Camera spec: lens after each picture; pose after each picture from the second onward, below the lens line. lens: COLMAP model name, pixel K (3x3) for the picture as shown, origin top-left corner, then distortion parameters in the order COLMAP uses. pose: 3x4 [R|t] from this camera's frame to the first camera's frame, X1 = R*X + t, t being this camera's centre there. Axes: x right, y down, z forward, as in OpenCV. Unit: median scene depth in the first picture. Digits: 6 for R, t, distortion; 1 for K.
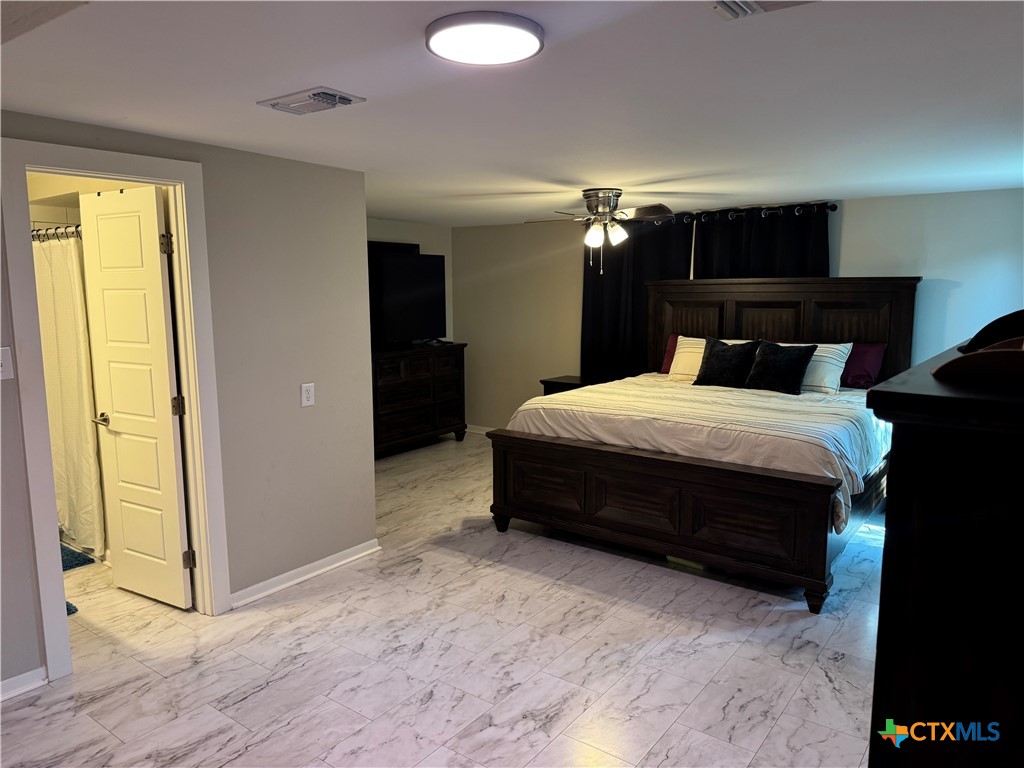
lens RADIAL K [[721.0, 0, 513.4], [0, 721.0, 378.4], [0, 0, 1]] dist [0.073265, -0.095378]
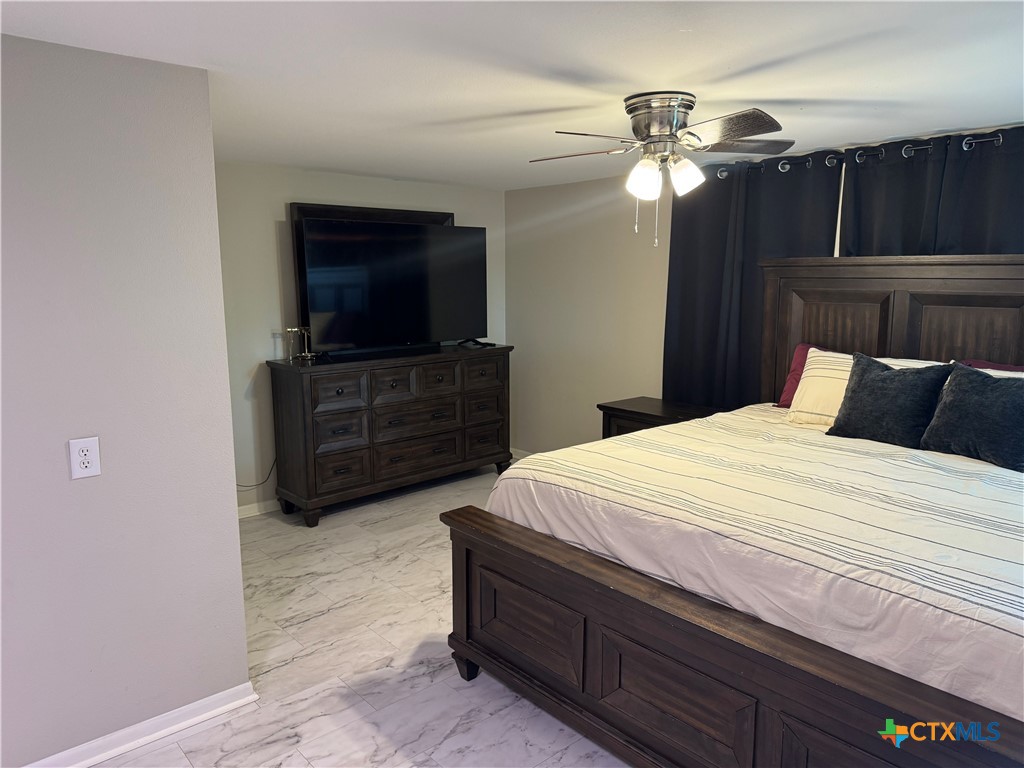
lens RADIAL K [[721.0, 0, 514.1], [0, 721.0, 389.7], [0, 0, 1]] dist [0.073265, -0.095378]
pose [[0.979508, 0.033566, -0.198588, 0.143293], [-0.025978, 0.998834, 0.040694, -0.056697], [0.199722, -0.034701, 0.979238, 0.449895]]
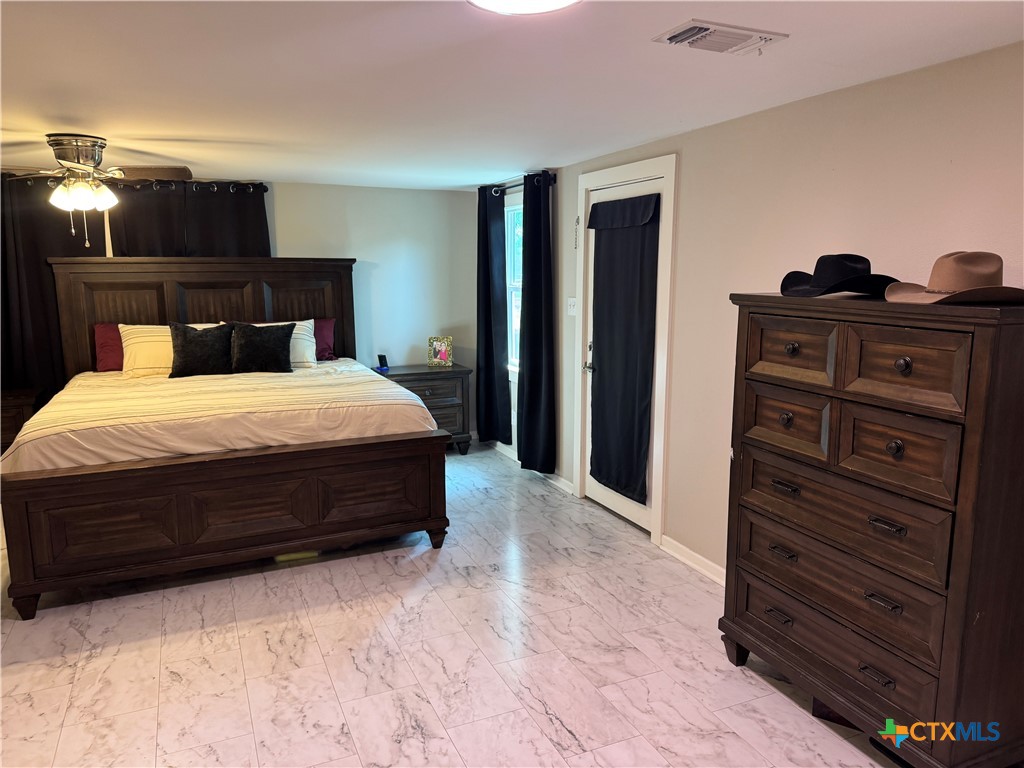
lens RADIAL K [[721.0, 0, 522.5], [0, 721.0, 380.4], [0, 0, 1]] dist [0.073265, -0.095378]
pose [[0.475486, -0.134928, 0.869314, -0.392062], [0.113639, 0.989309, 0.091396, -0.025687], [-0.872353, 0.055330, 0.485736, 0.249375]]
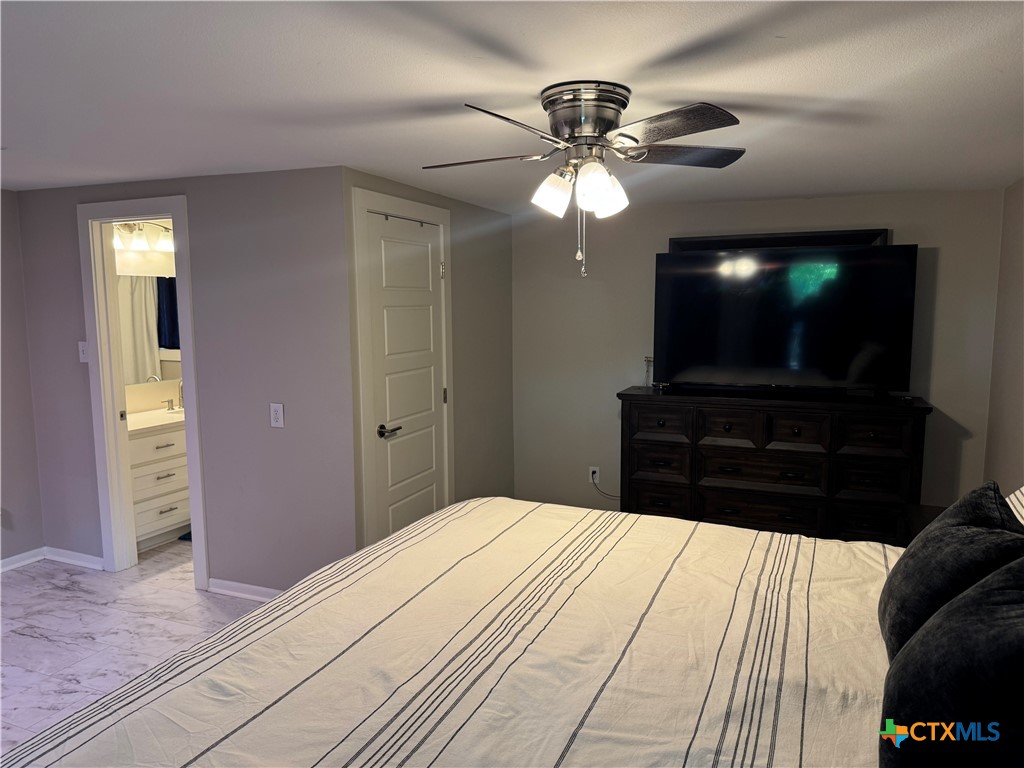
lens RADIAL K [[721.0, 0, 488.1], [0, 721.0, 380.0], [0, 0, 1]] dist [0.073265, -0.095378]
pose [[0.232088, 0.115102, -0.965861, 0.626866], [-0.122347, 0.988542, 0.088407, -0.127661], [0.964970, 0.097652, 0.243511, 0.919899]]
